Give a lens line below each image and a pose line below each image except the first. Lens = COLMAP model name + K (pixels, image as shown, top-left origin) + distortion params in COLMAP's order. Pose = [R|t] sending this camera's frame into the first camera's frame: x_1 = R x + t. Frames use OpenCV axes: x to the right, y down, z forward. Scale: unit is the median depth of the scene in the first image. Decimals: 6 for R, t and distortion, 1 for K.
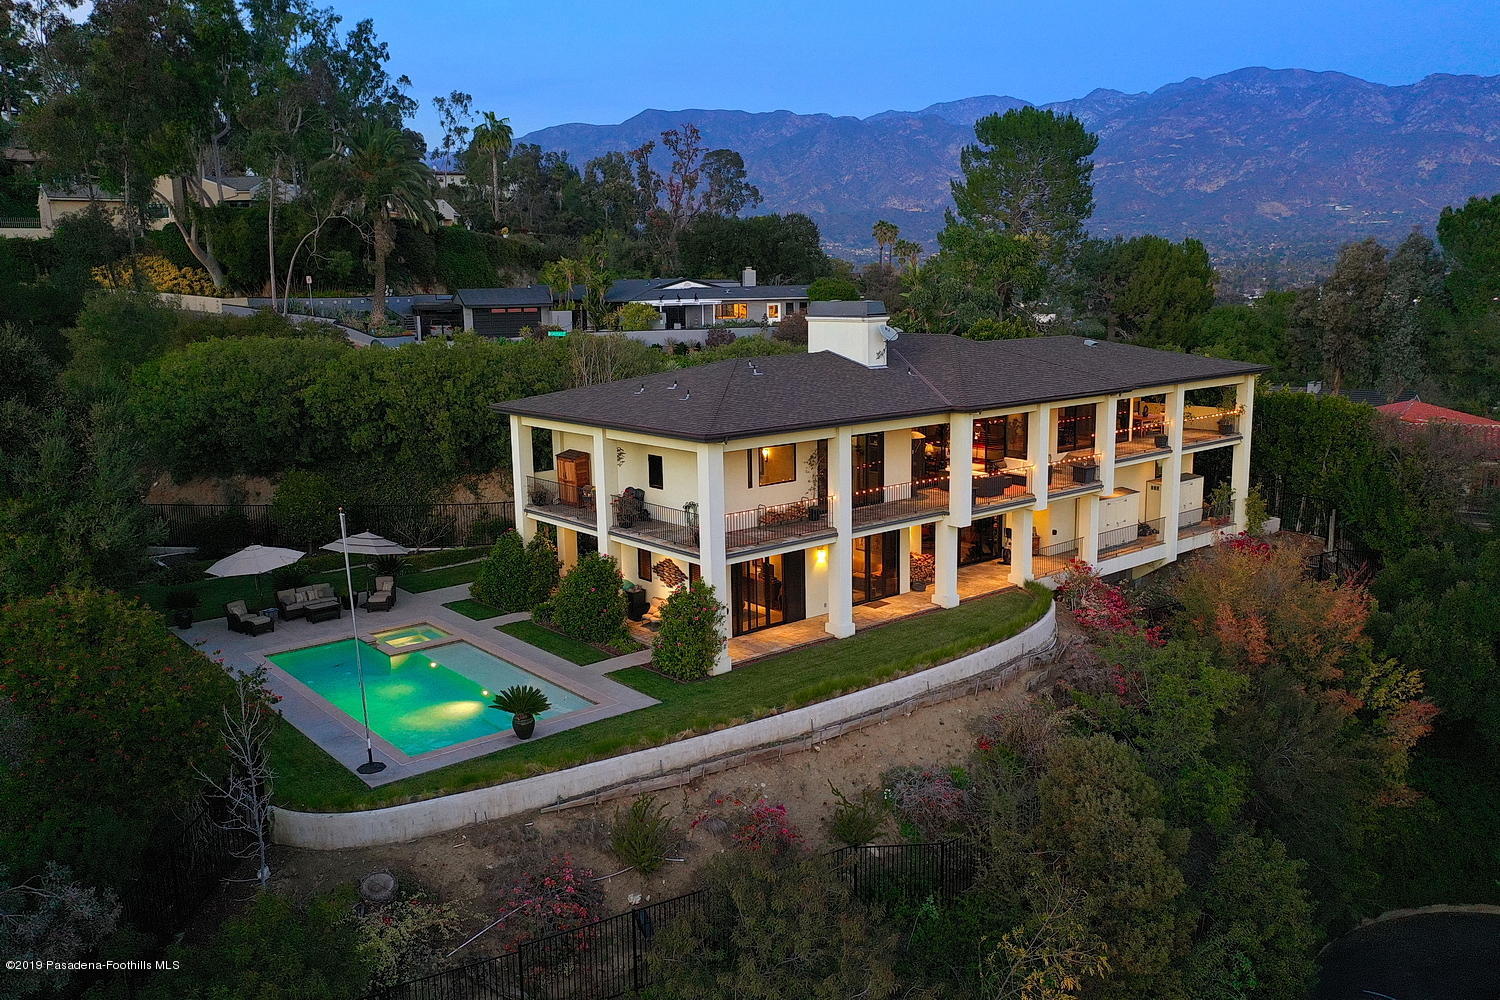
lens RADIAL K [[1178.8, 0, 750.0], [0, 1178.8, 500.0], [0, 0, 1]] dist [-0.001839, 0.005791]
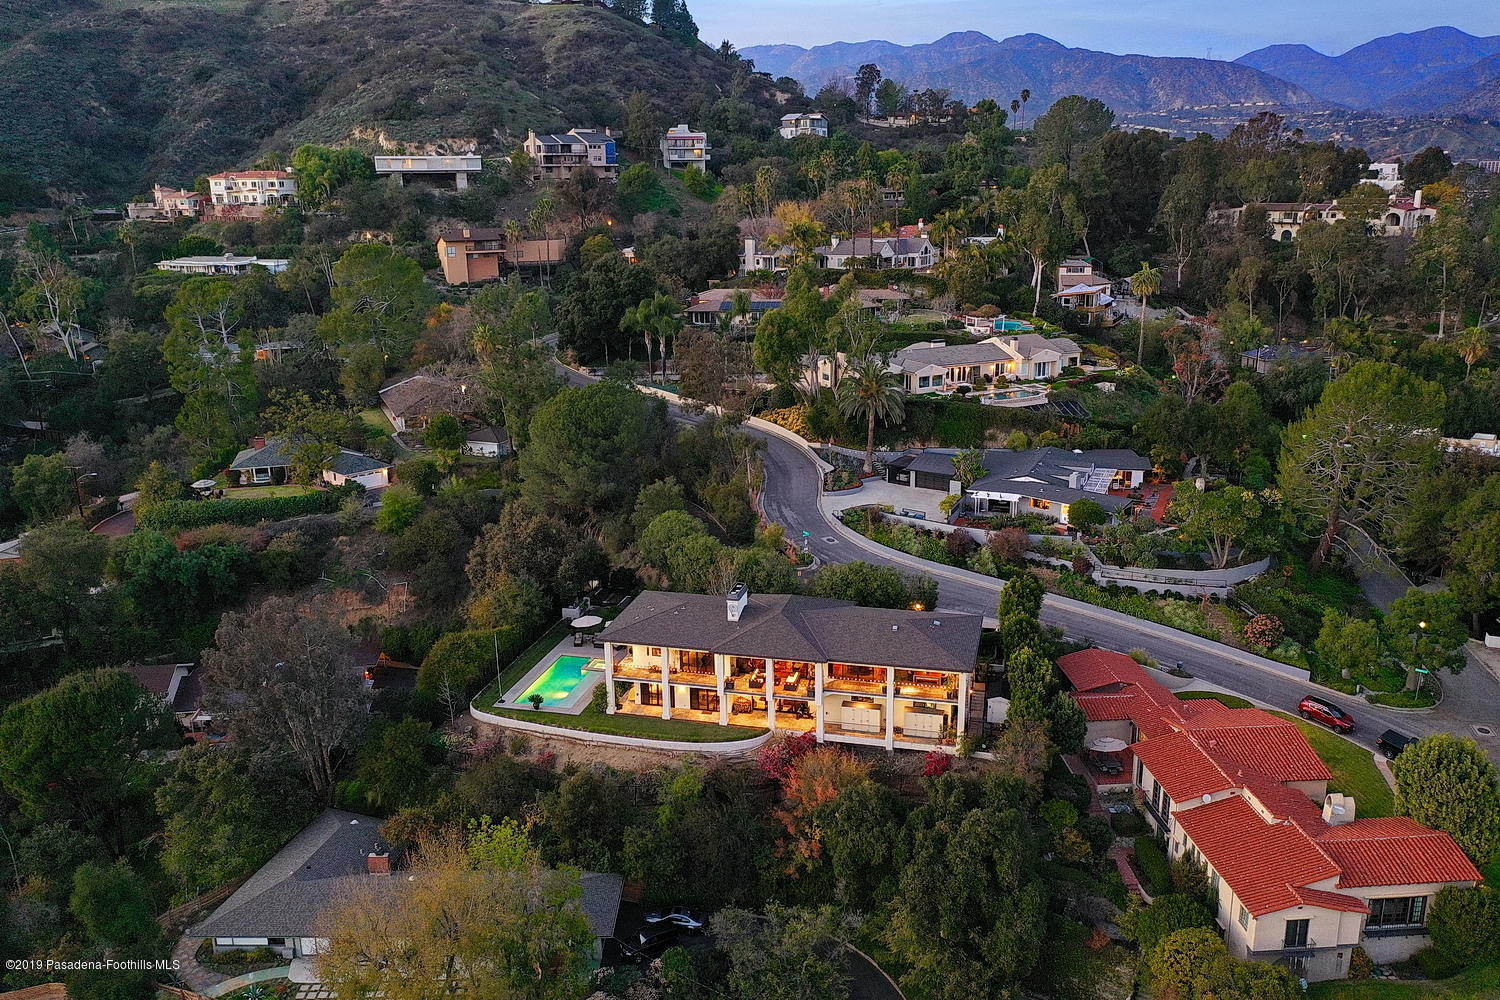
lens RADIAL K [[1178.8, 0, 750.0], [0, 1178.8, 500.0], [0, 0, 1]] dist [-0.001839, 0.005791]
pose [[0.583591, 0.223473, -0.780693, 2.240452], [-0.141559, 0.974664, 0.173178, -0.888280], [0.799614, 0.009448, 0.600440, -0.480980]]
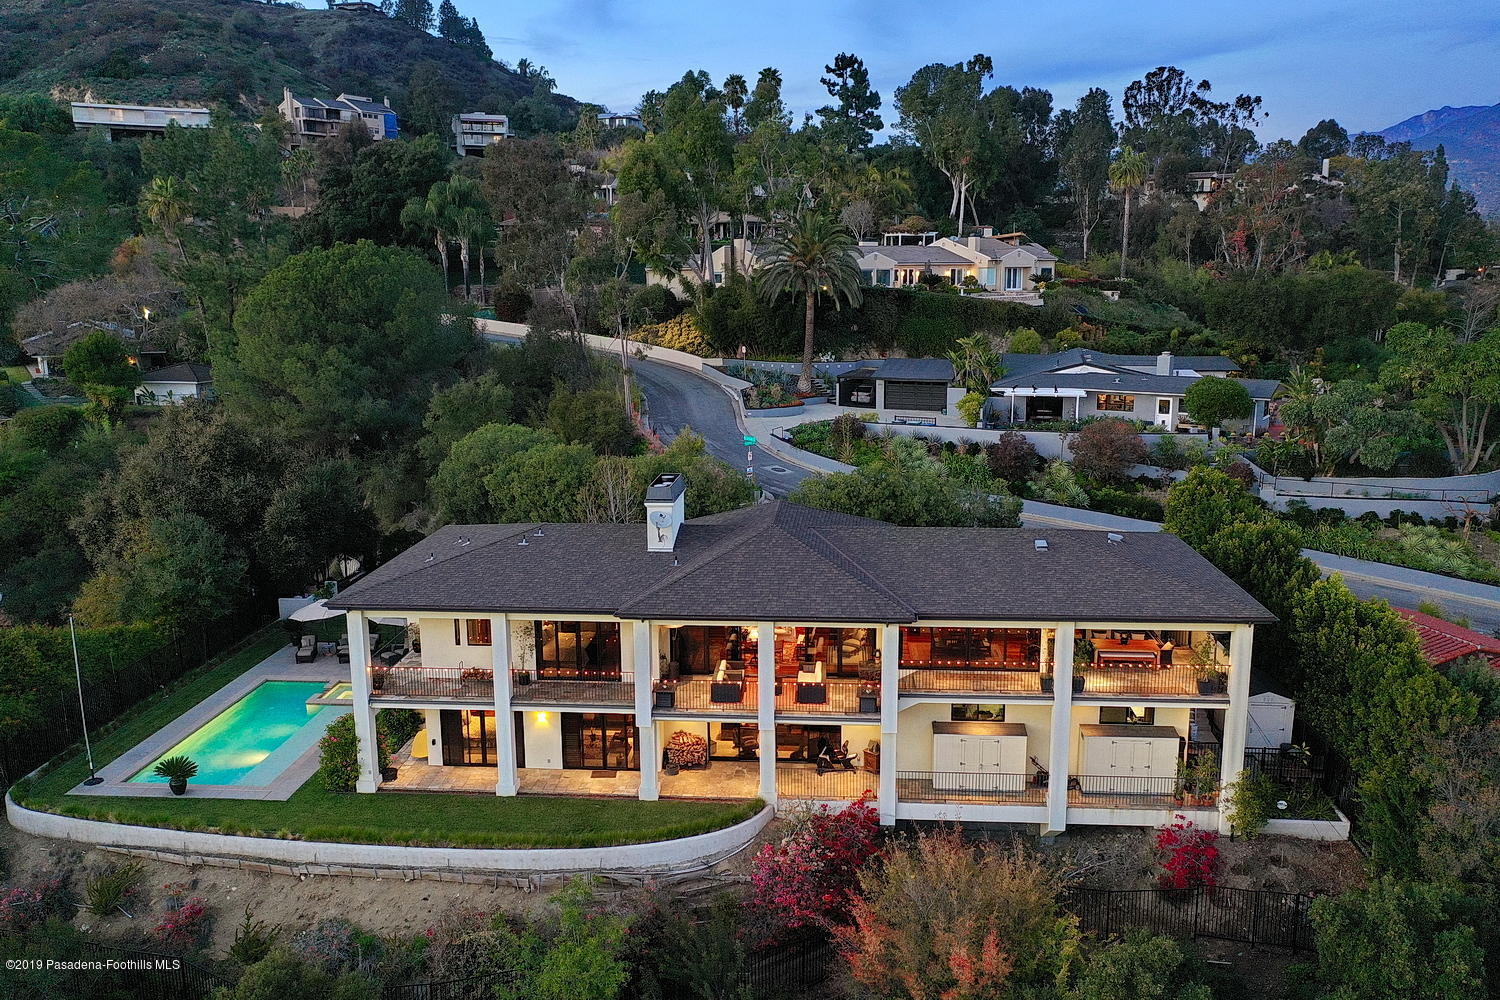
lens RADIAL K [[1178.8, 0, 750.0], [0, 1178.8, 500.0], [0, 0, 1]] dist [-0.001839, 0.005791]
pose [[0.712946, 0.146300, -0.685787, 0.989816], [-0.130530, 0.988589, 0.075198, -0.279591], [0.688963, 0.035904, 0.723907, 0.353467]]
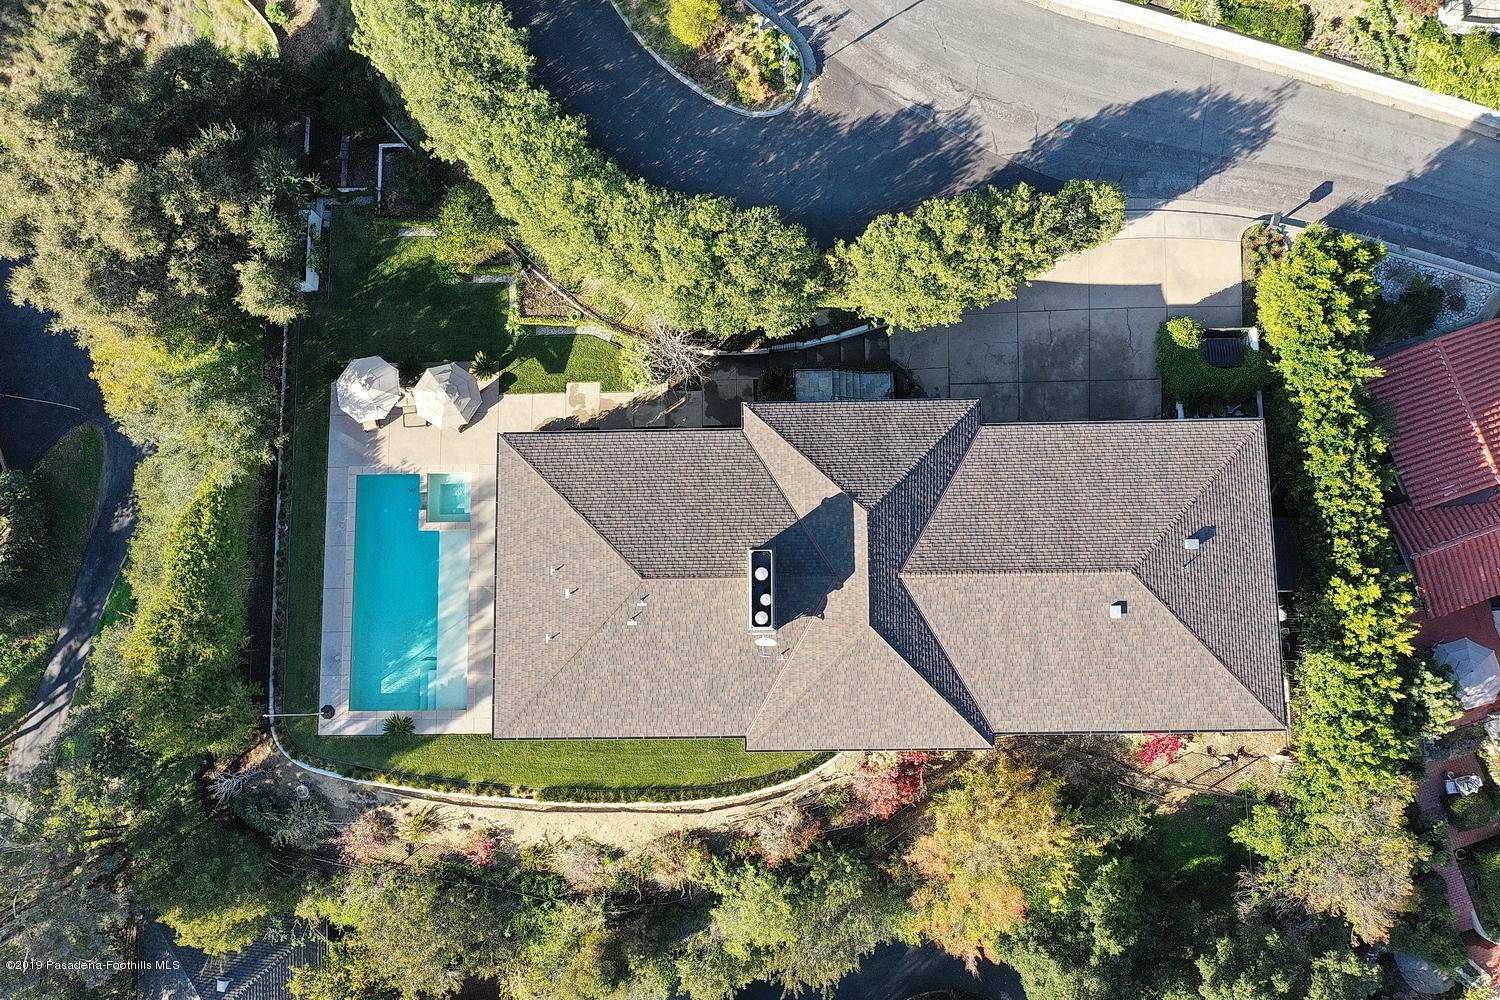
lens RADIAL K [[1189.4, 0, 748.8], [0, 1189.4, 480.6], [0, 0, 1]] dist [0.001977, 0.002425]
pose [[0.775746, 0.623252, -0.098871, 0.137226], [-0.093233, 0.268155, 0.958854, -1.408559], [0.624120, -0.734609, 0.266128, 0.912379]]
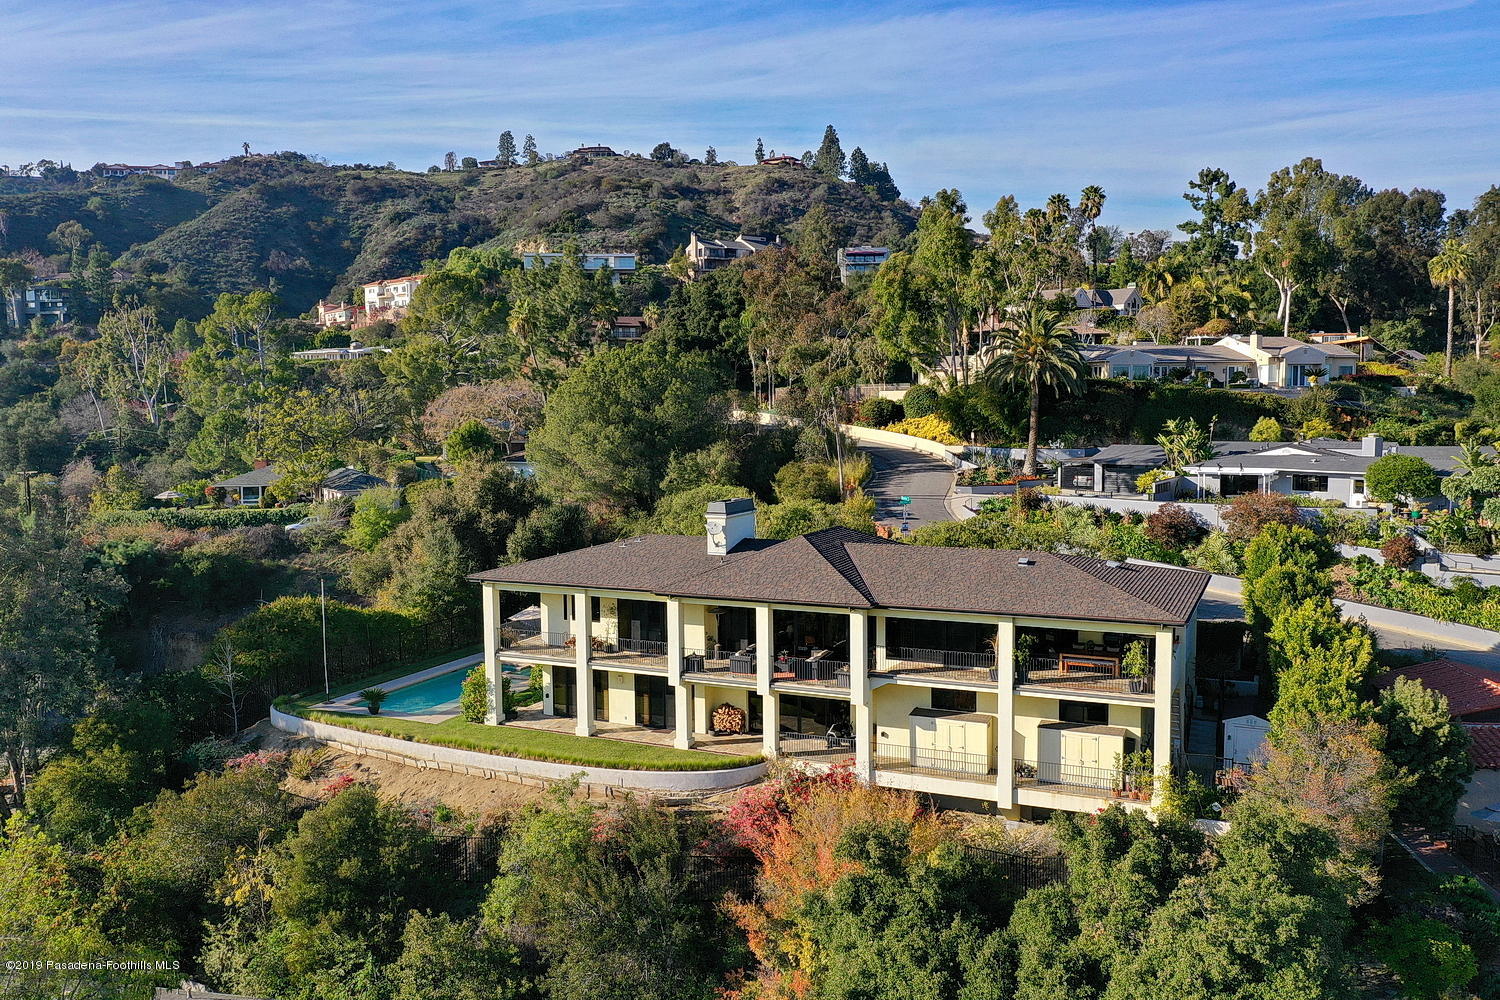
lens RADIAL K [[1178.8, 0, 750.0], [0, 1178.8, 500.0], [0, 0, 1]] dist [-0.001839, 0.005791]
pose [[0.424838, 0.086410, -0.901136, 1.462883], [-0.157869, 0.987253, 0.020241, -0.232400], [0.891398, 0.133662, 0.433064, 0.538739]]
